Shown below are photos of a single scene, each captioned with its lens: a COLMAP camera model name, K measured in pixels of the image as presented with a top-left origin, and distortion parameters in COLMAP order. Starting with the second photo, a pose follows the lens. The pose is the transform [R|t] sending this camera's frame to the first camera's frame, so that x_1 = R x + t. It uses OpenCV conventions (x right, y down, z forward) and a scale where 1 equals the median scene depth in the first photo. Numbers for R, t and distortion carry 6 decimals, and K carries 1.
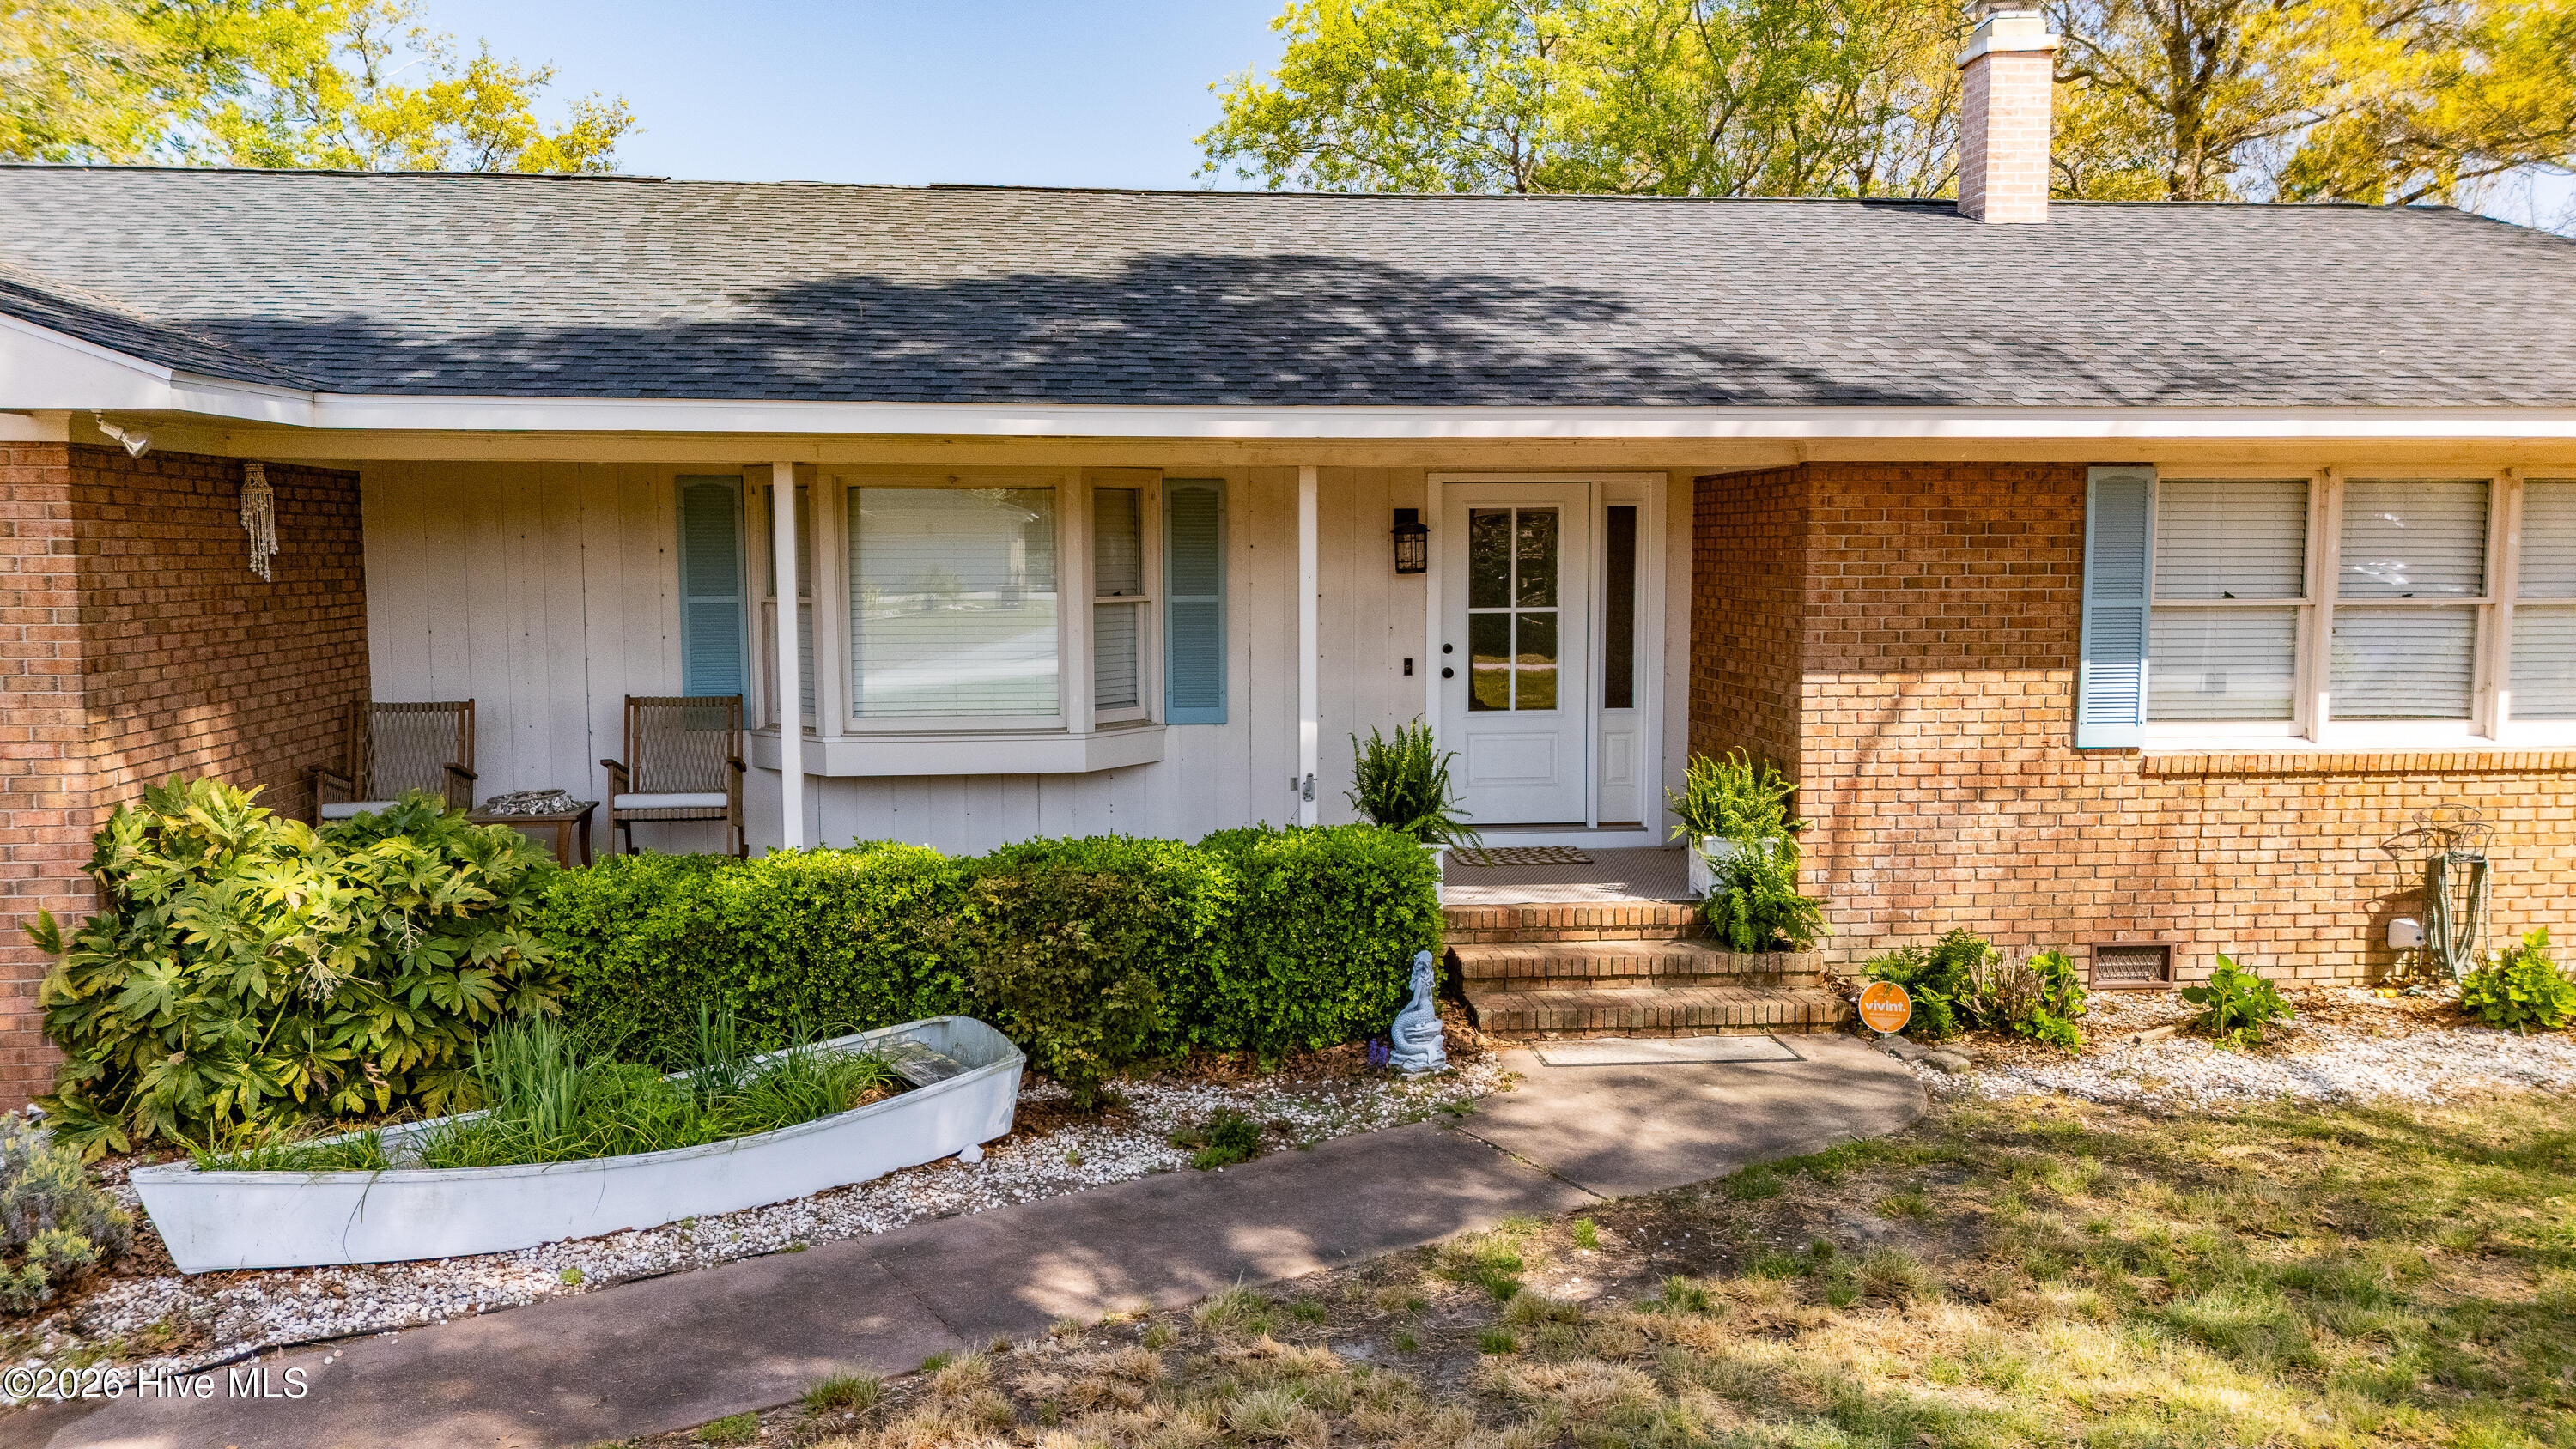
lens RADIAL K [[1890.0, 0, 1290.9], [0, 1890.0, 725.2], [0, 0, 1]] dist [0.078472, -0.071537]
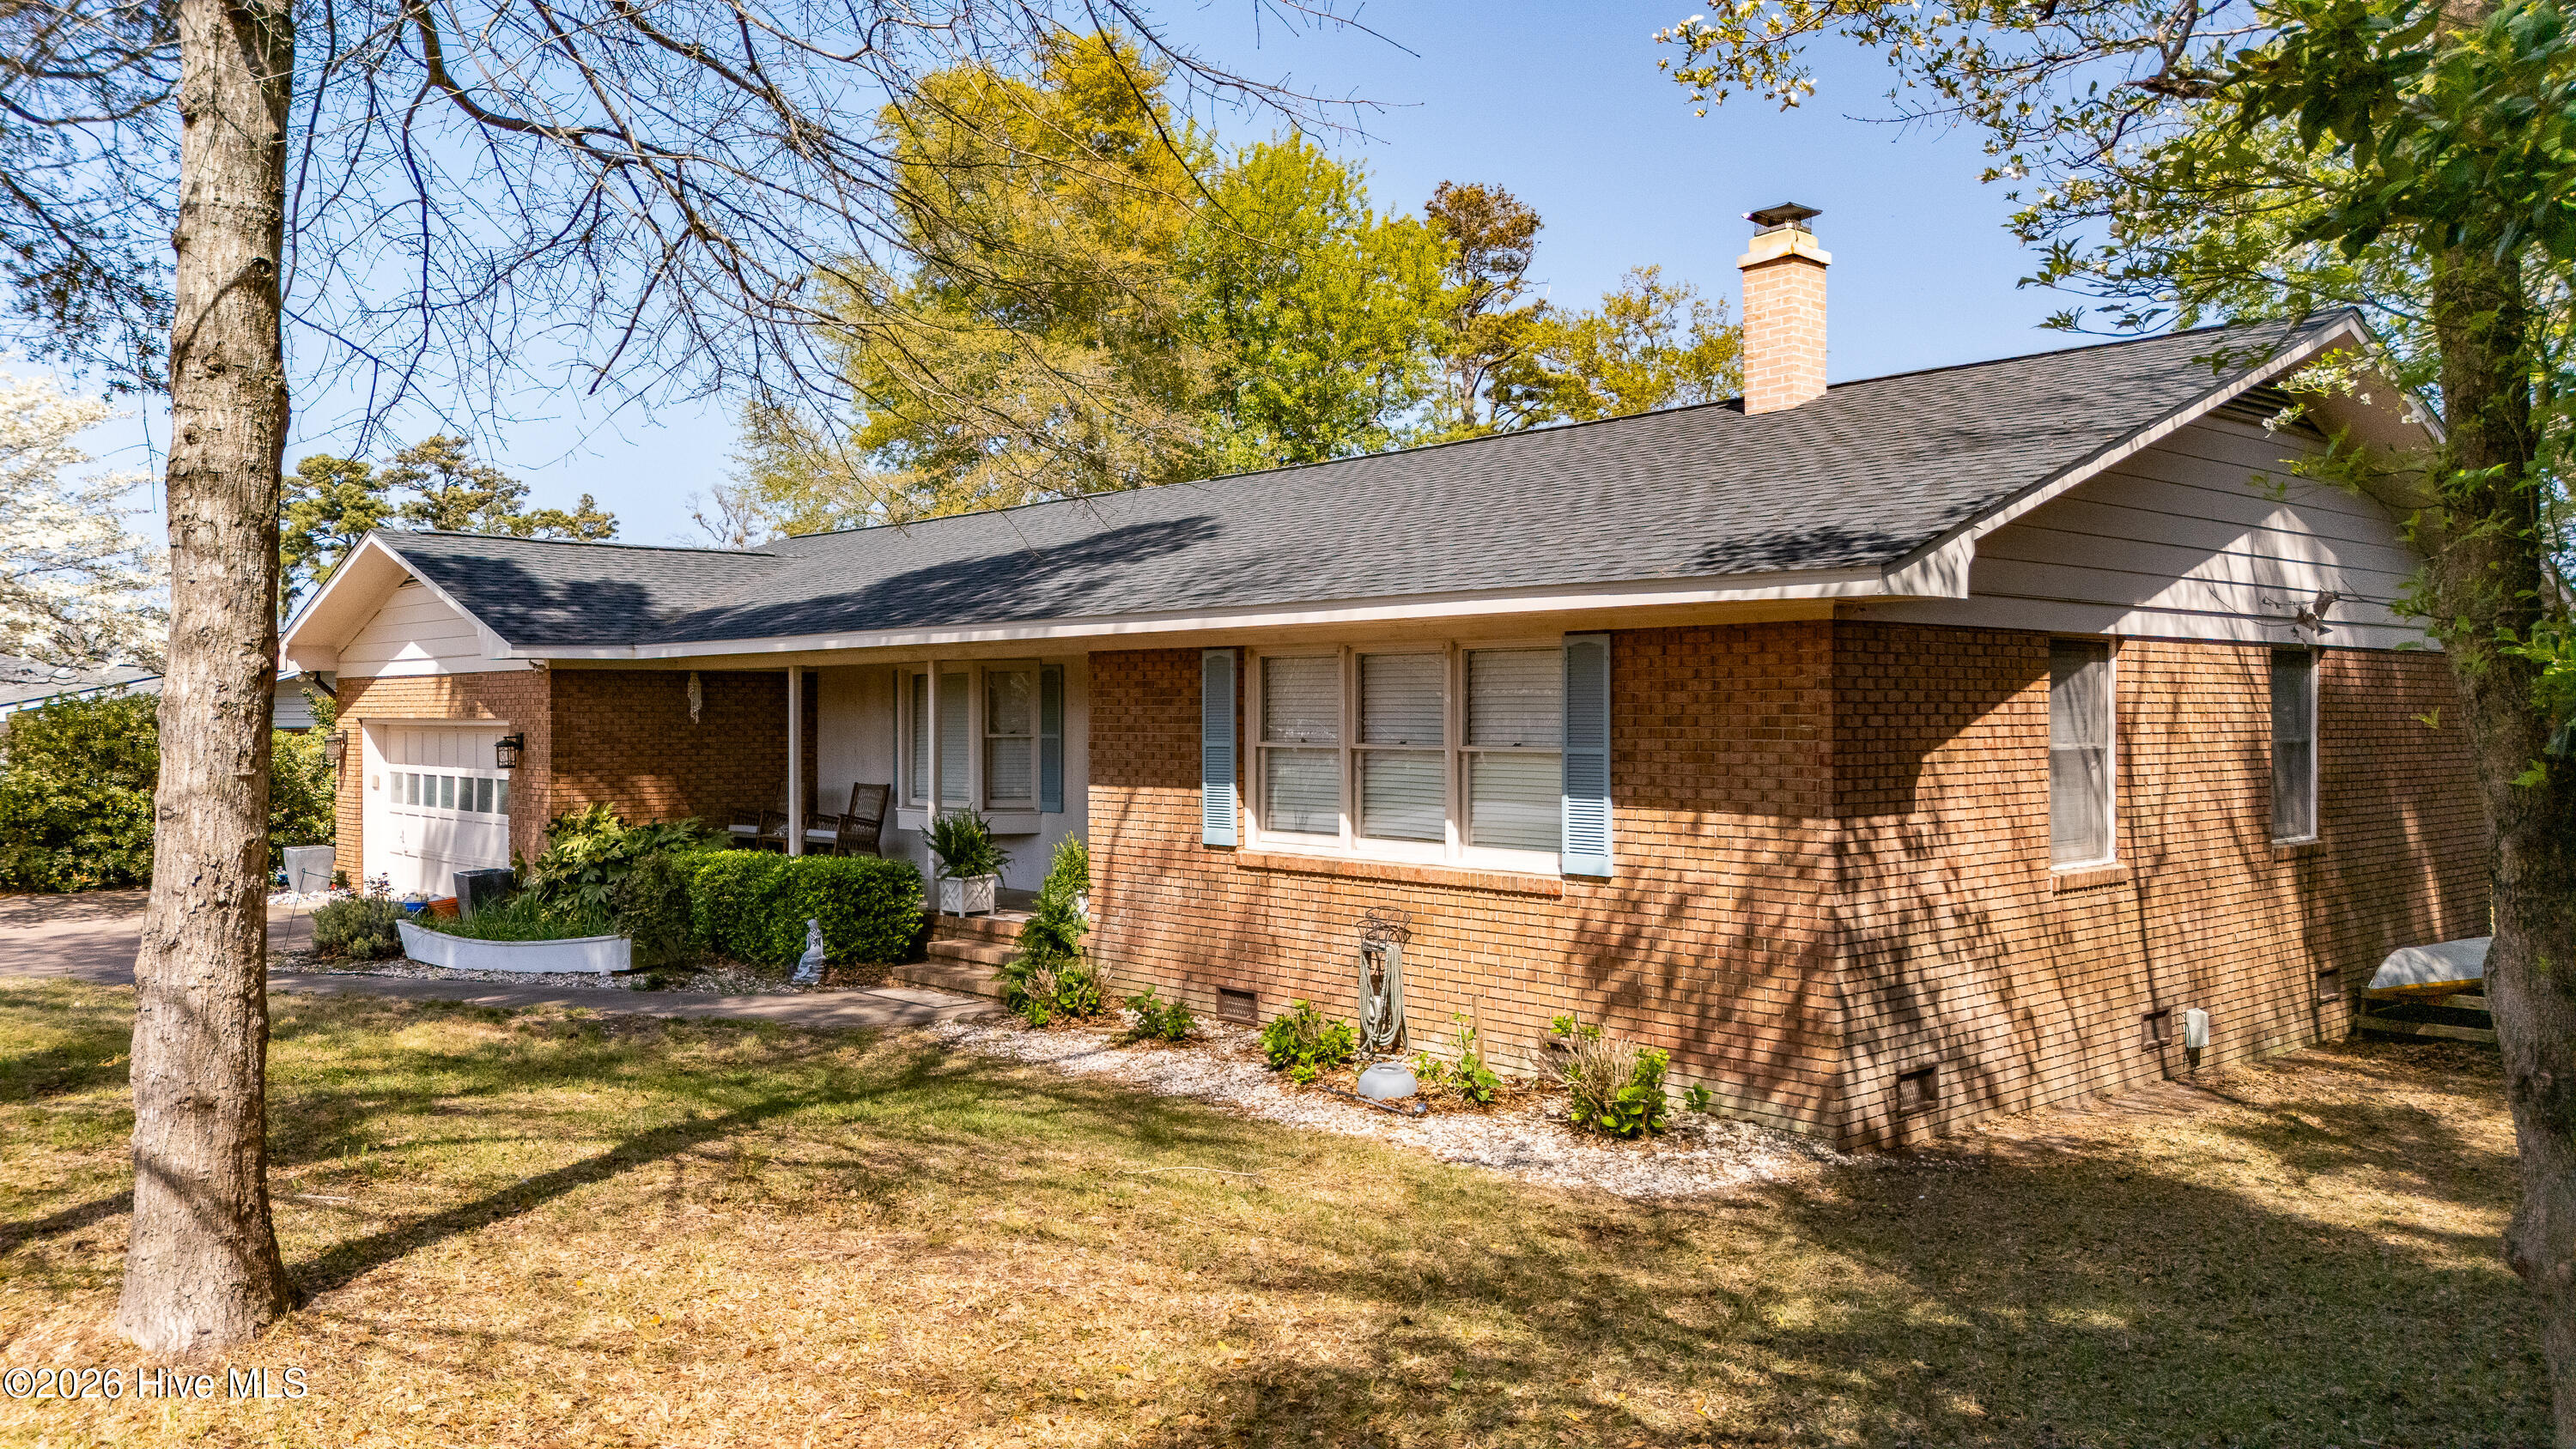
lens RADIAL K [[1864.9, 0, 1273.0], [0, 1864.9, 745.4], [0, 0, 1]] dist [0.100382, -0.198537]
pose [[0.591640, 0.014276, -0.806076, 1.590453], [-0.069166, 0.997056, -0.033107, -0.019280], [0.803230, 0.075340, 0.590885, 0.211502]]
